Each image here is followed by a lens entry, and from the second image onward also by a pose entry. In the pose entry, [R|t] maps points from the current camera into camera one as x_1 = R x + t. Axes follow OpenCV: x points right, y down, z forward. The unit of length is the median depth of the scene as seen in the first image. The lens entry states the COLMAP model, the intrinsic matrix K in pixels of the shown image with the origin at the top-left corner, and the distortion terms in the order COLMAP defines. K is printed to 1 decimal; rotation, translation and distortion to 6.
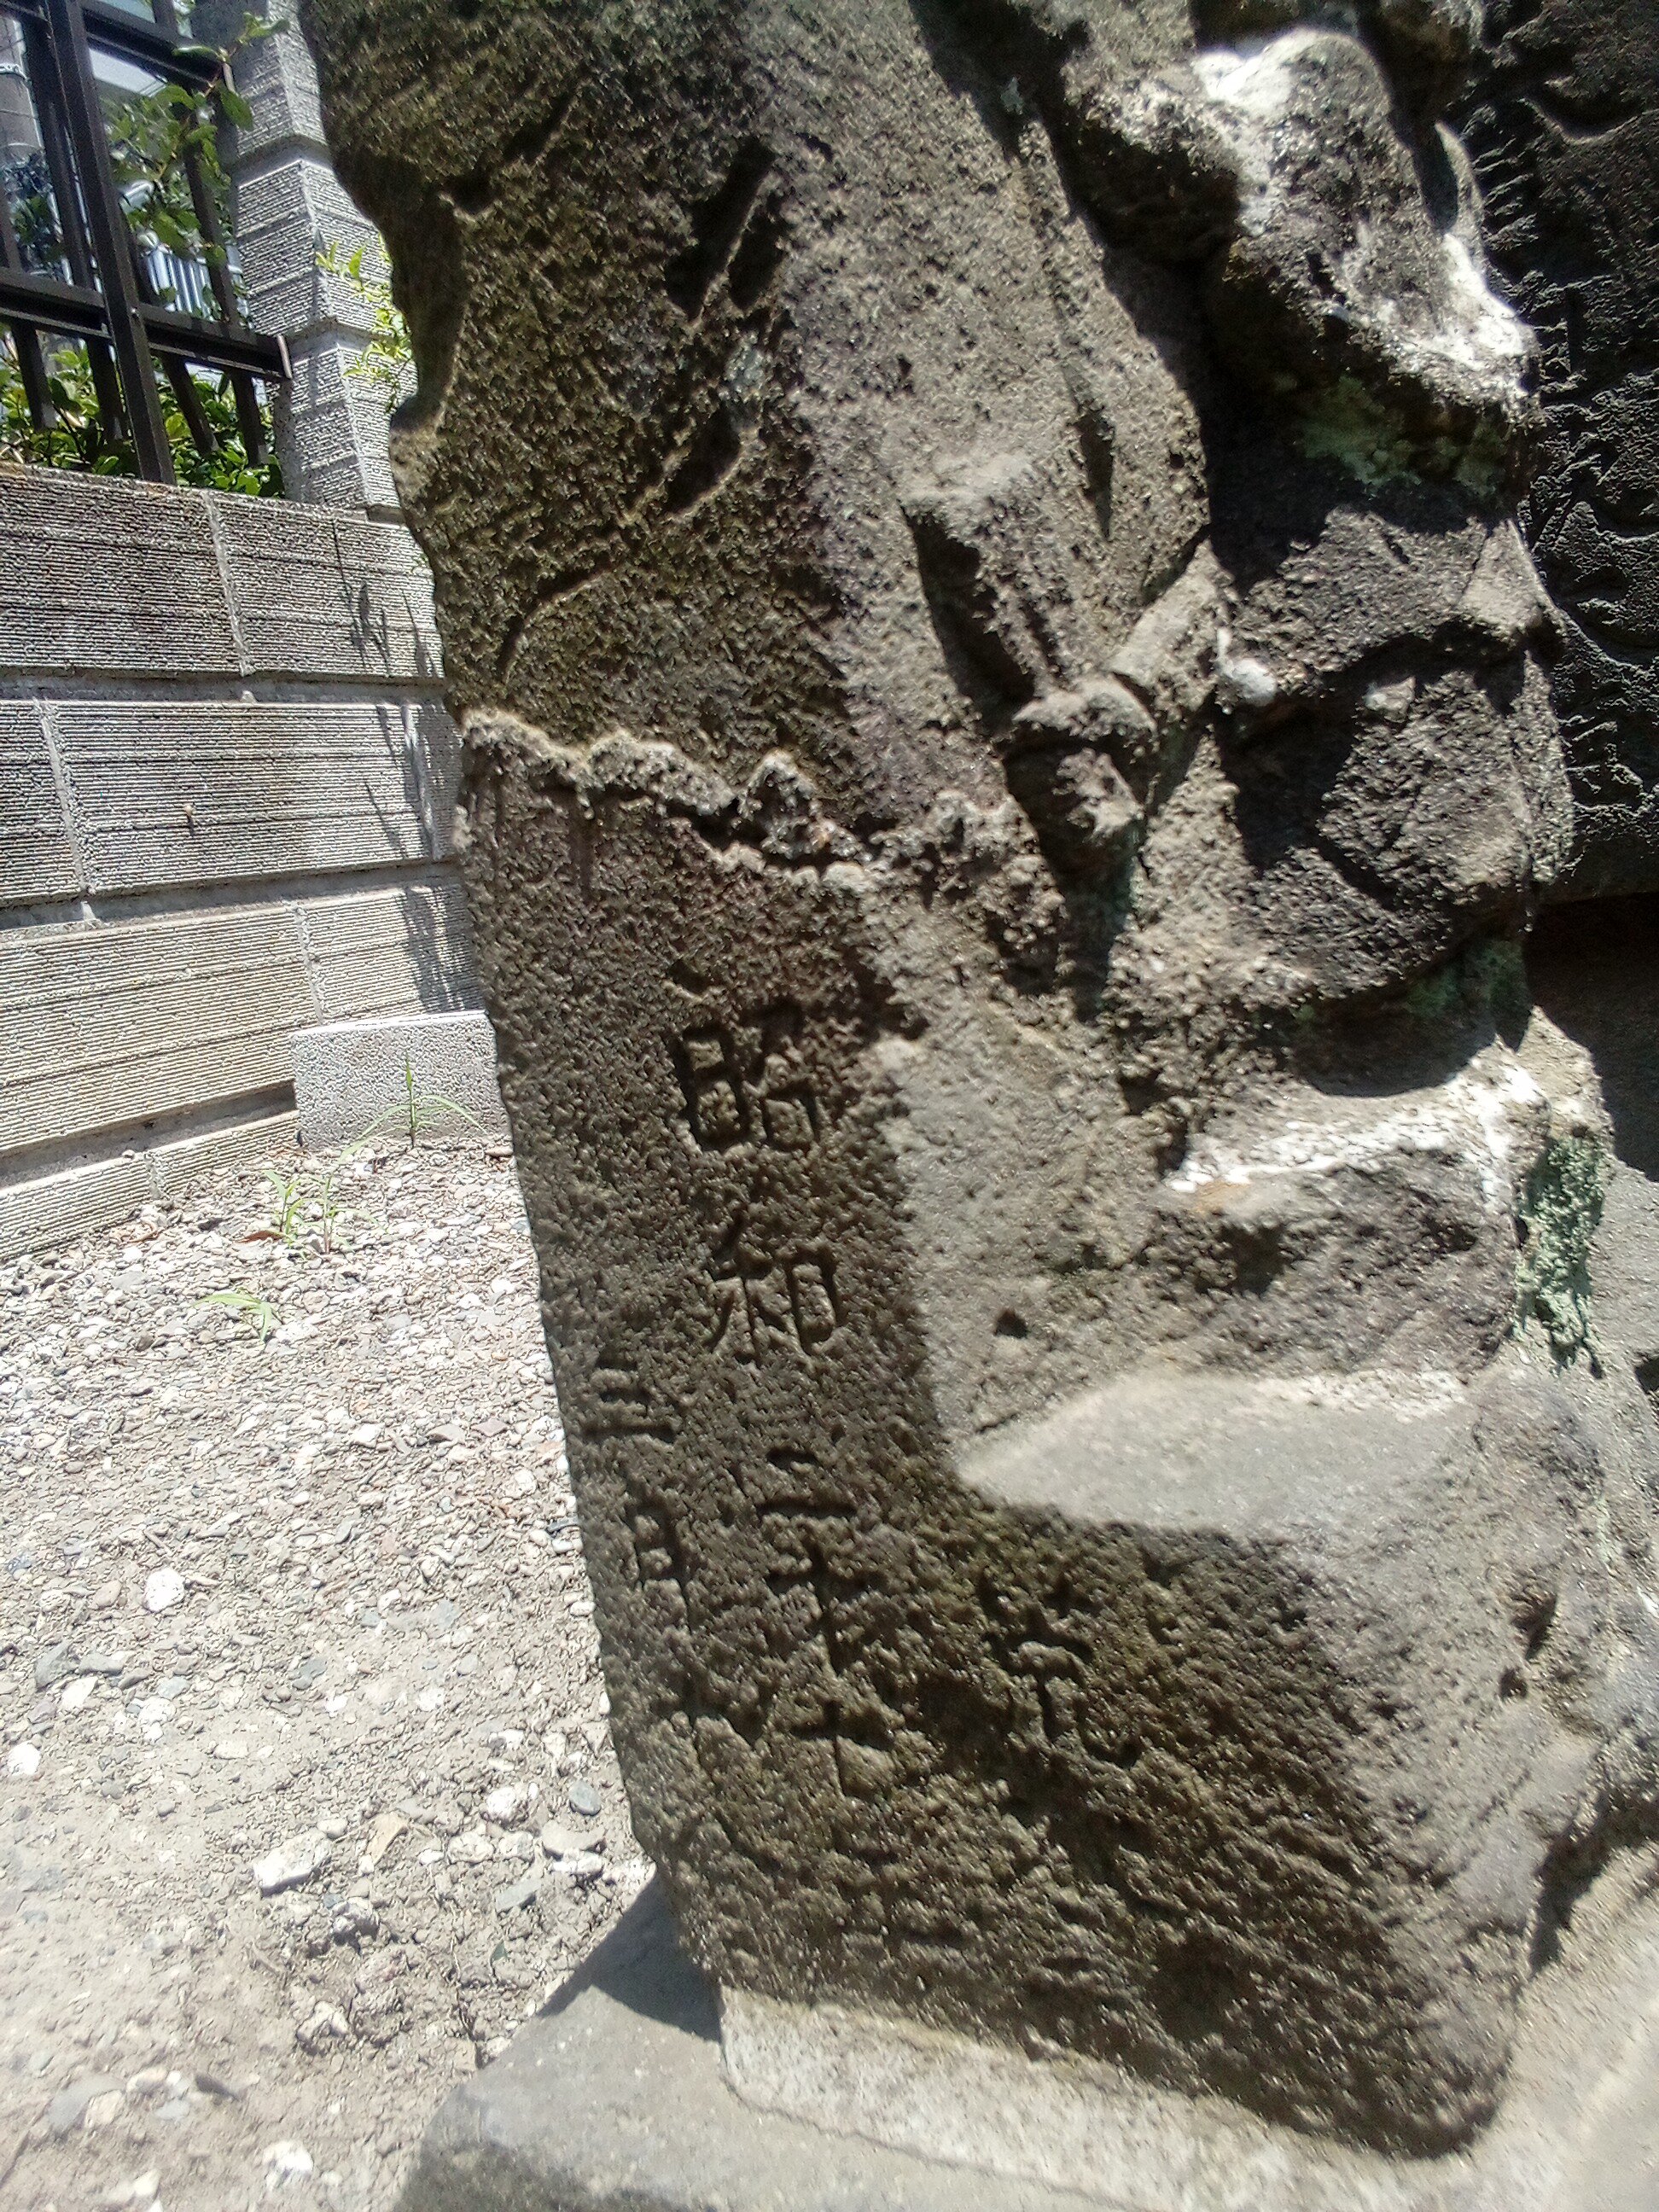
lens RADIAL K [[1824.5, 0, 829.5], [0, 1824.5, 1106.0], [0, 0, 1]] dist [0.066870, -0.108663]
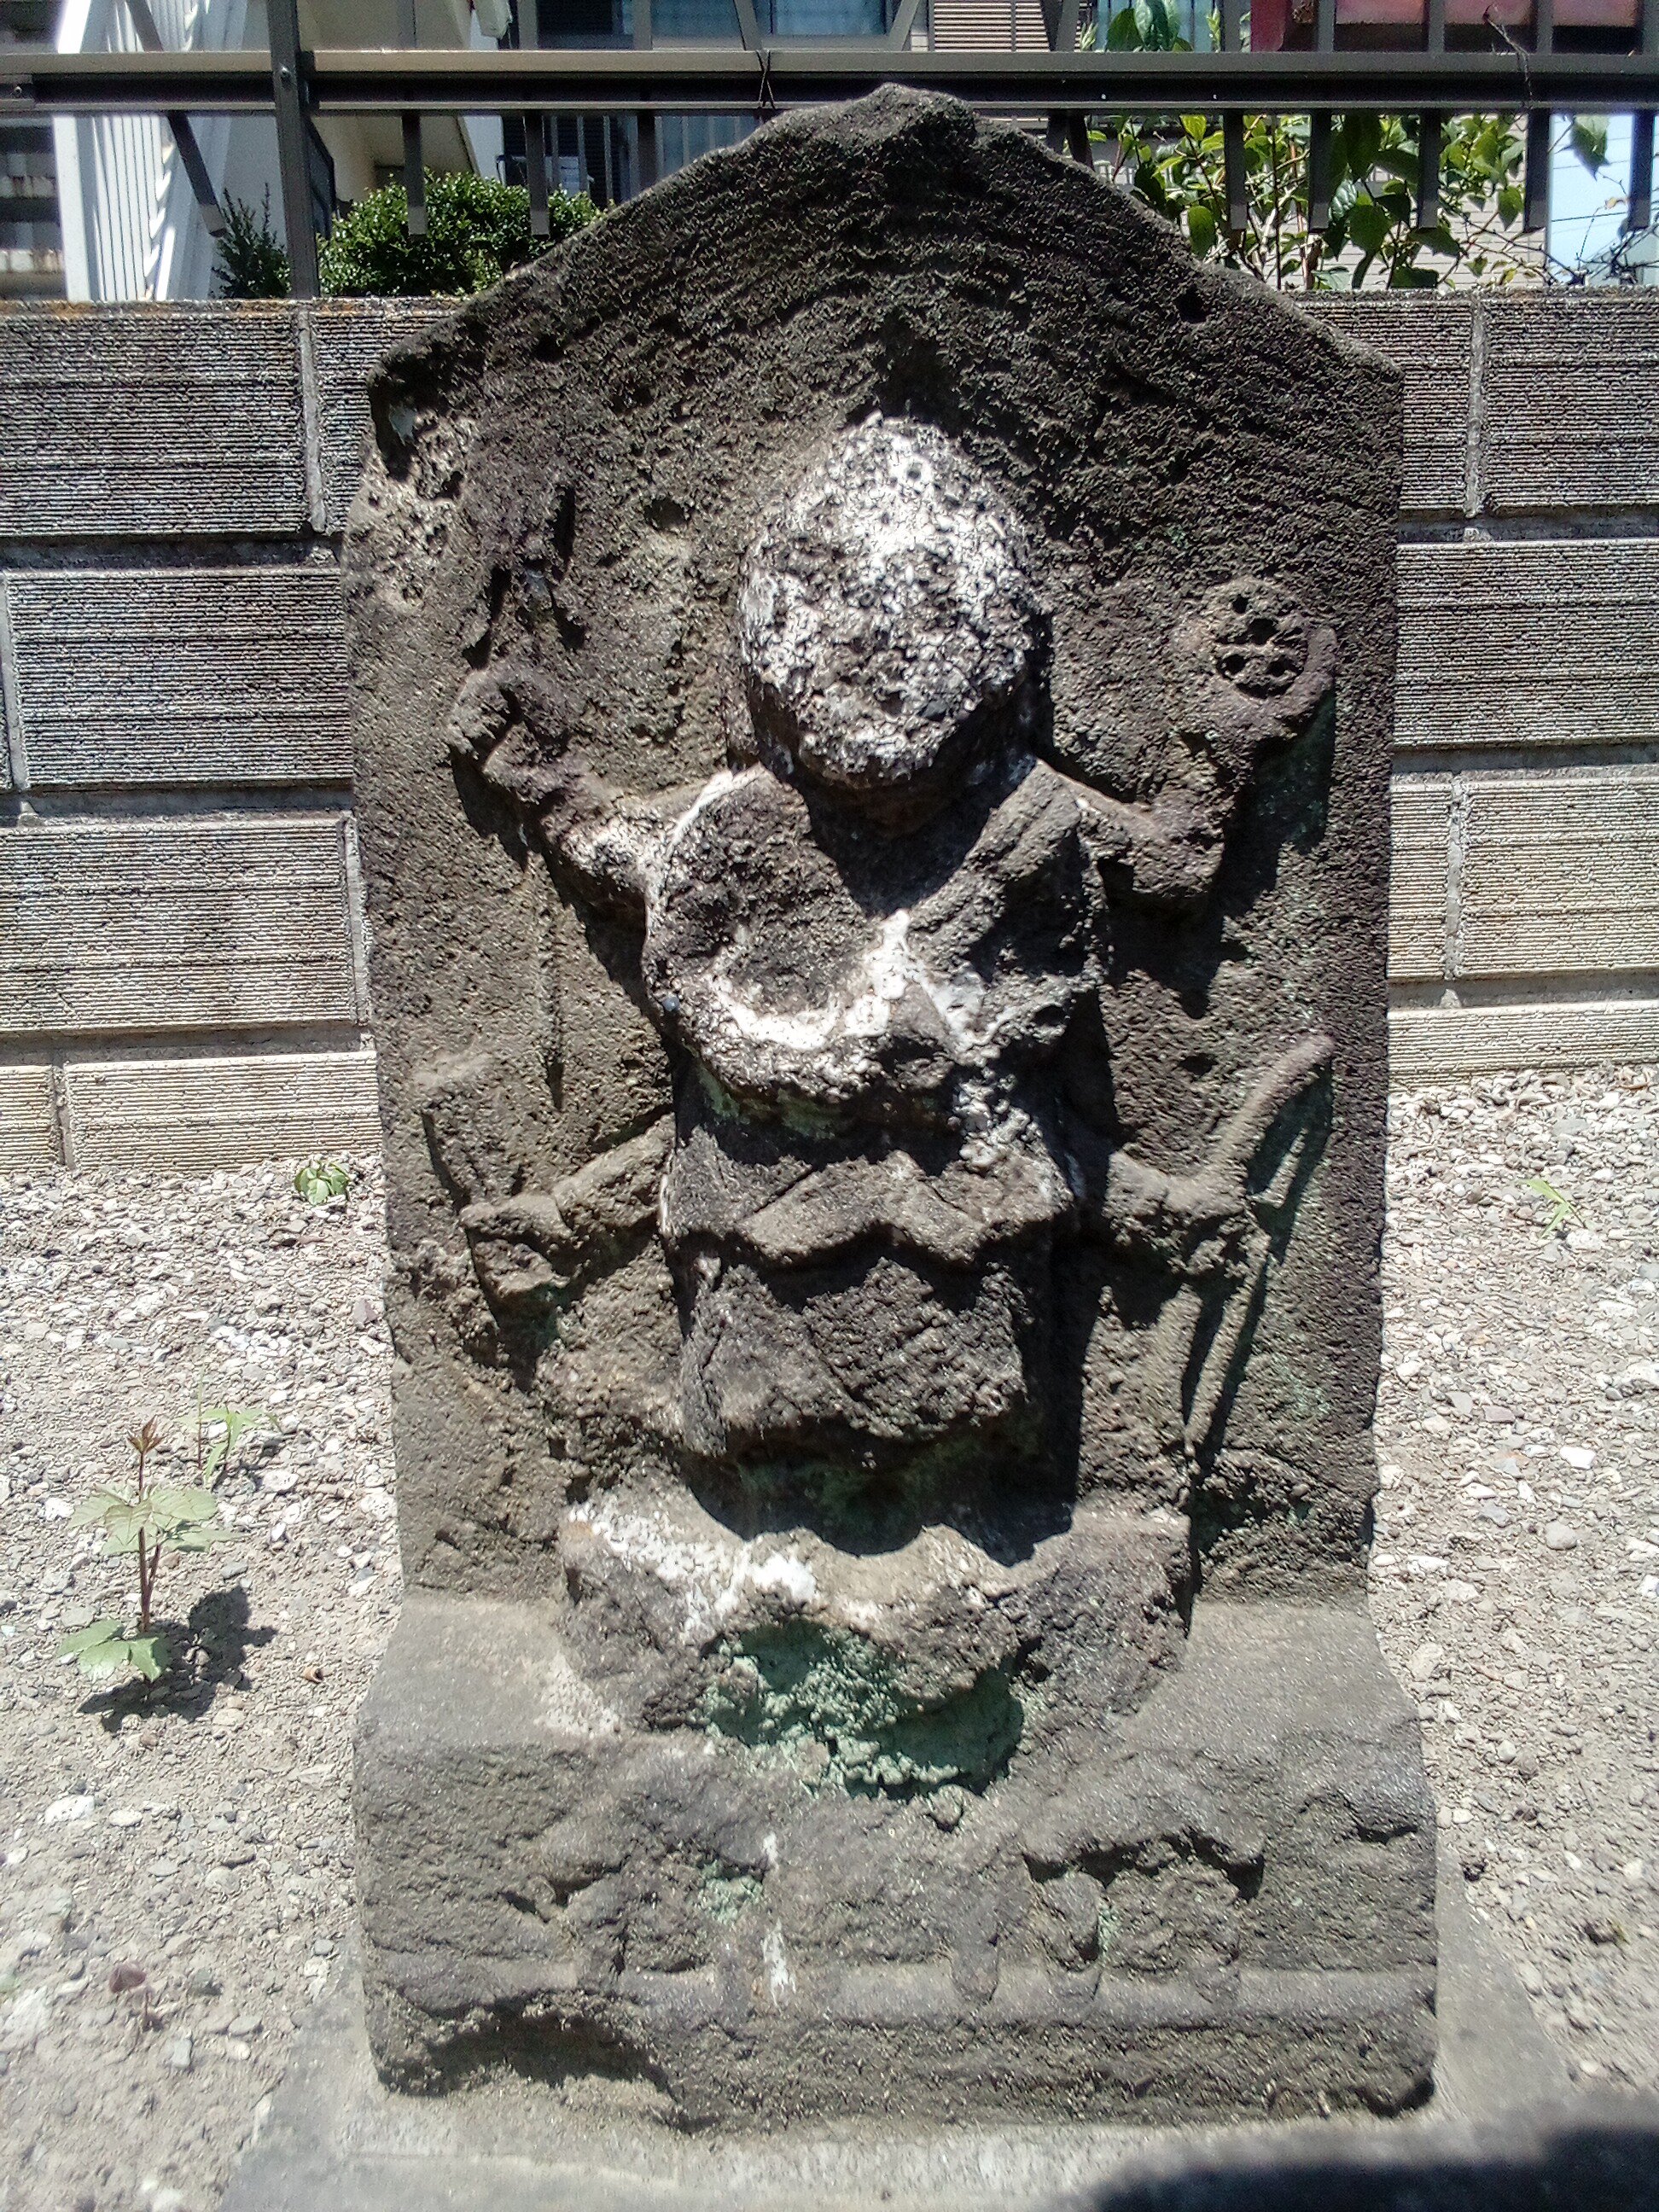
lens RADIAL K [[1824.5, 0, 829.5], [0, 1824.5, 1106.0], [0, 0, 1]] dist [0.066870, -0.108663]
pose [[0.523897, 0.309143, -0.793702, 1.491960], [-0.169813, 0.951016, 0.258327, -0.752309], [0.834683, -0.000556, 0.550731, 0.355407]]
